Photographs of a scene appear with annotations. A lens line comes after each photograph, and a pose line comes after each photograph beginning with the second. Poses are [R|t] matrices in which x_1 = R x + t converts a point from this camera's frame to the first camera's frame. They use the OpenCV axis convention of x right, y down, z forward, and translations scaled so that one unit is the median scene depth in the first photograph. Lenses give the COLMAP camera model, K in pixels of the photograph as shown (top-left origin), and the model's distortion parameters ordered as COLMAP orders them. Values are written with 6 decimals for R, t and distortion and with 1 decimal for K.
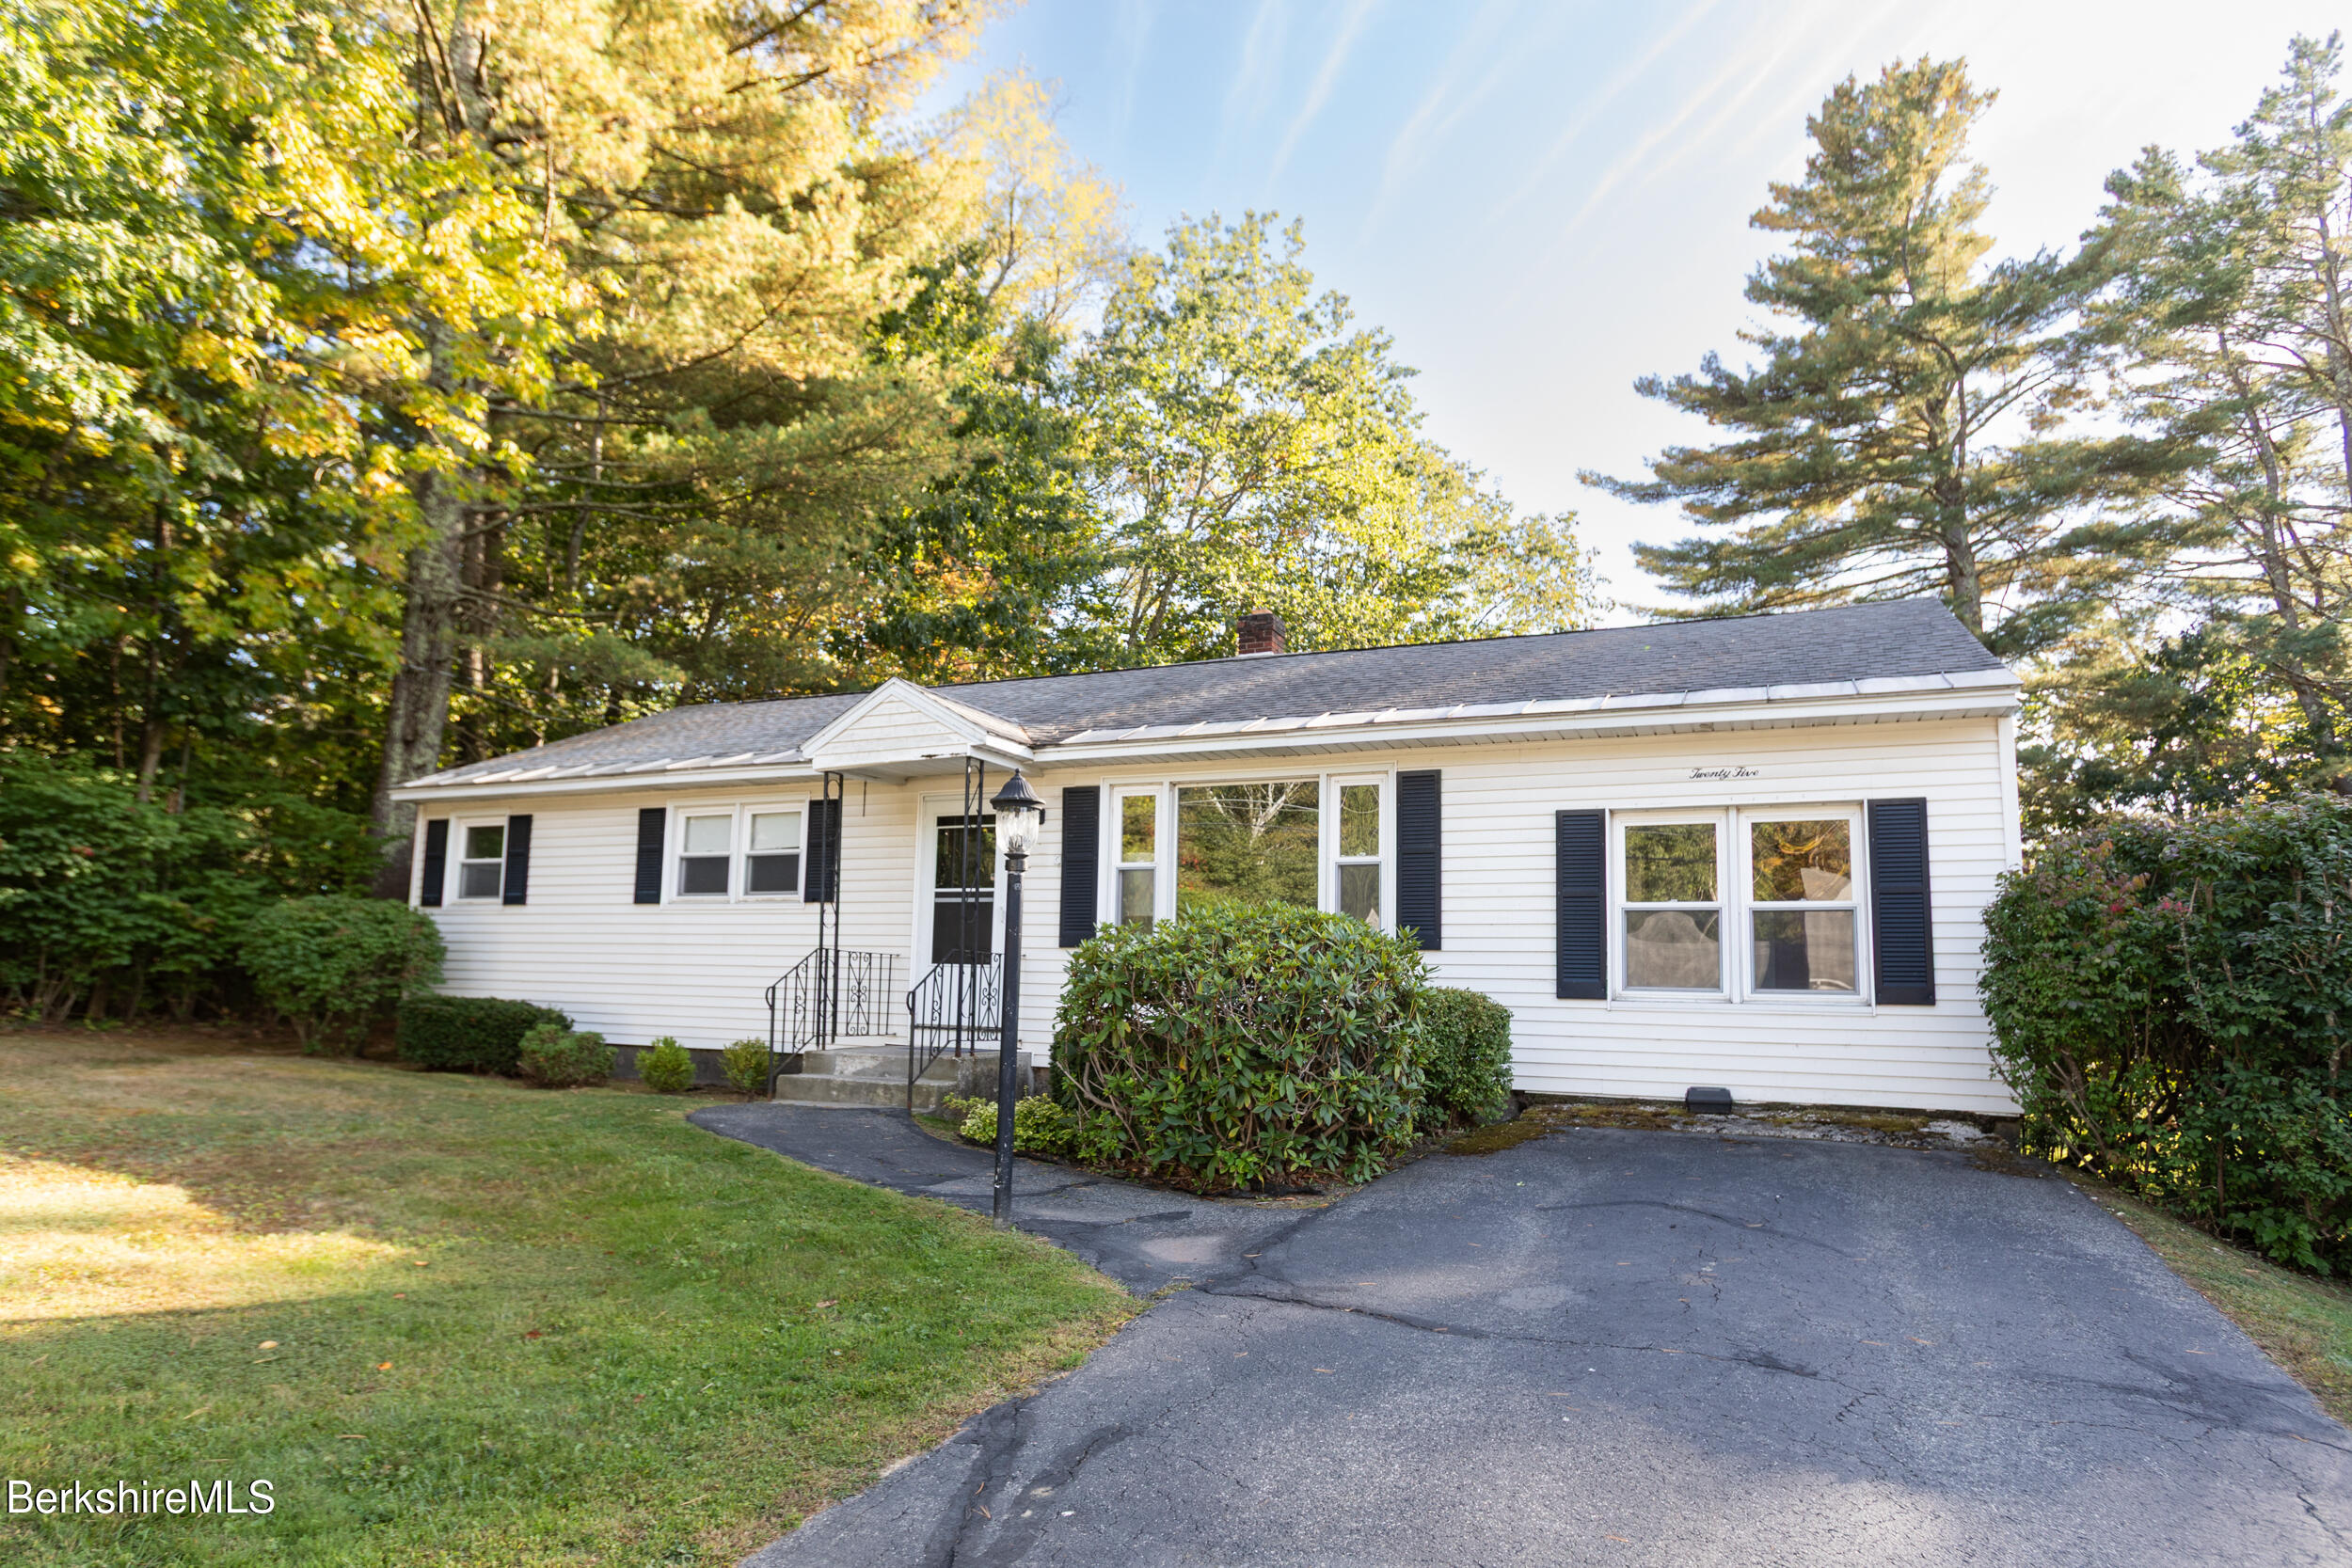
lens RADIAL K [[1323.6, 0, 1169.3], [0, 1323.6, 836.0], [0, 0, 1]] dist [-0.009234, 0.009436]
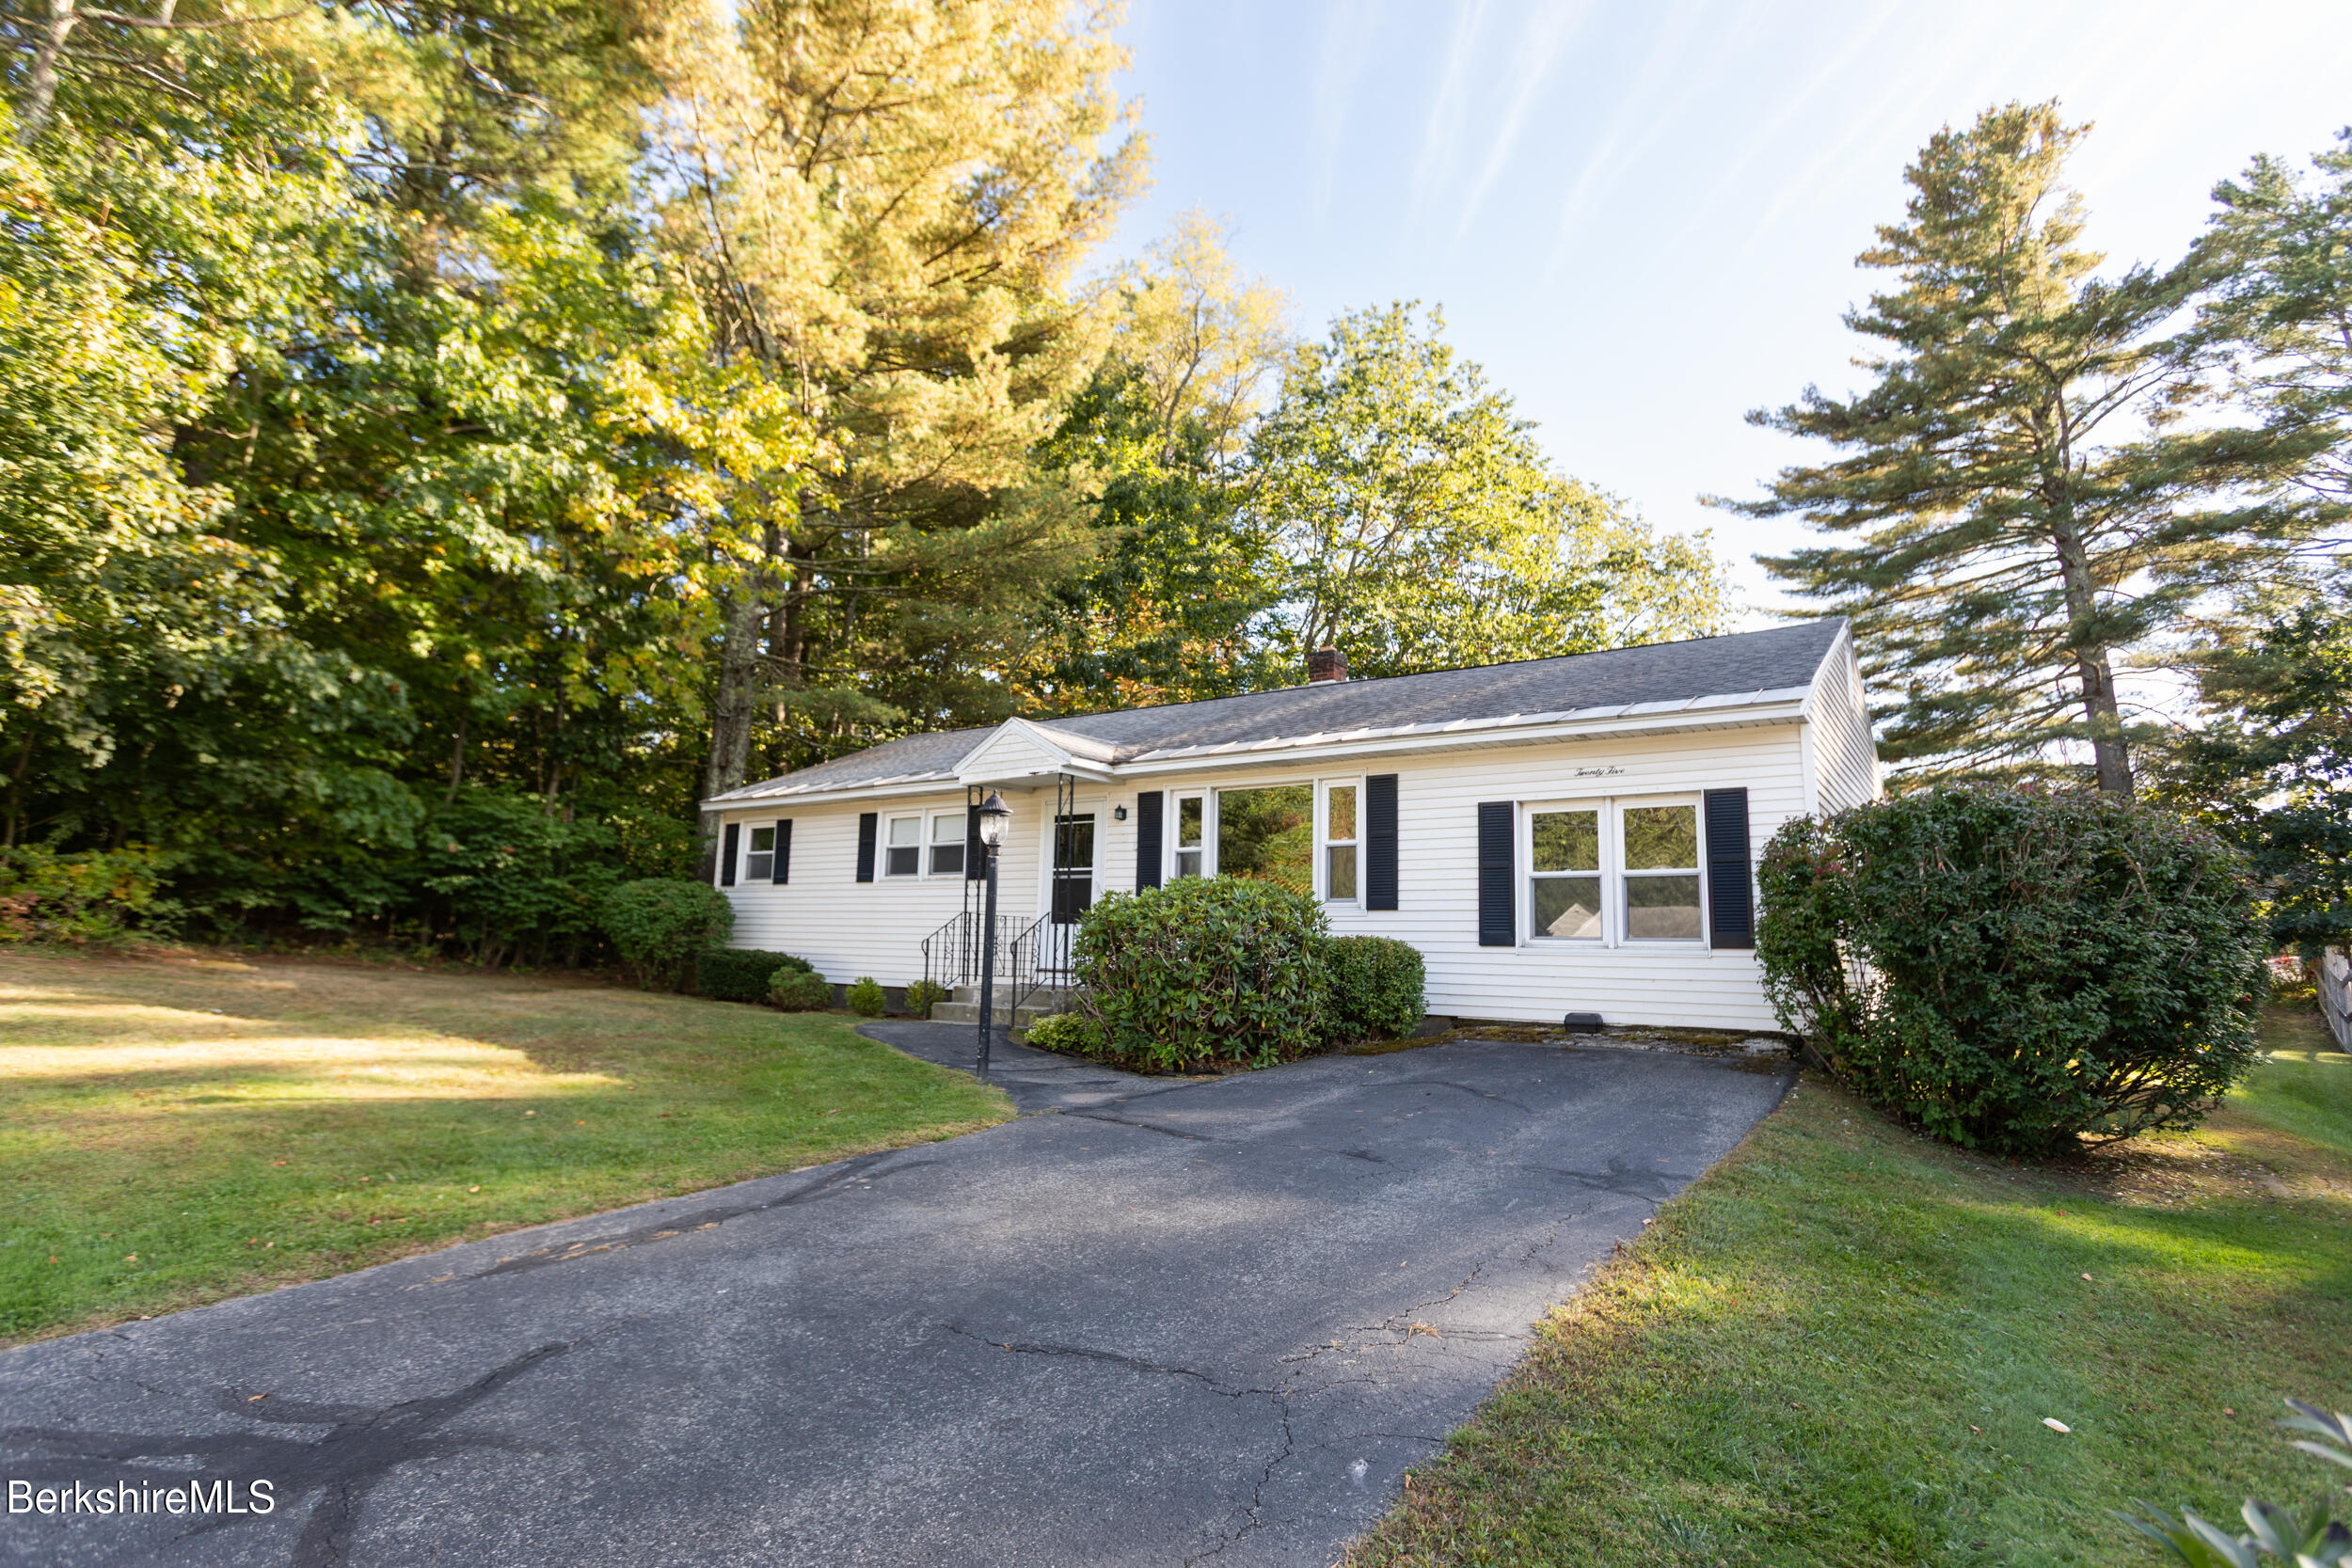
lens RADIAL K [[1145.4, 0, 1181.7], [0, 1145.4, 777.2], [0, 0, 1]] dist [-0.013532, 0.010206]
pose [[0.983859, -0.026530, -0.176966, 0.139916], [0.019251, 0.998901, -0.042723, -0.001162], [0.177906, 0.038627, 0.983289, -0.118795]]
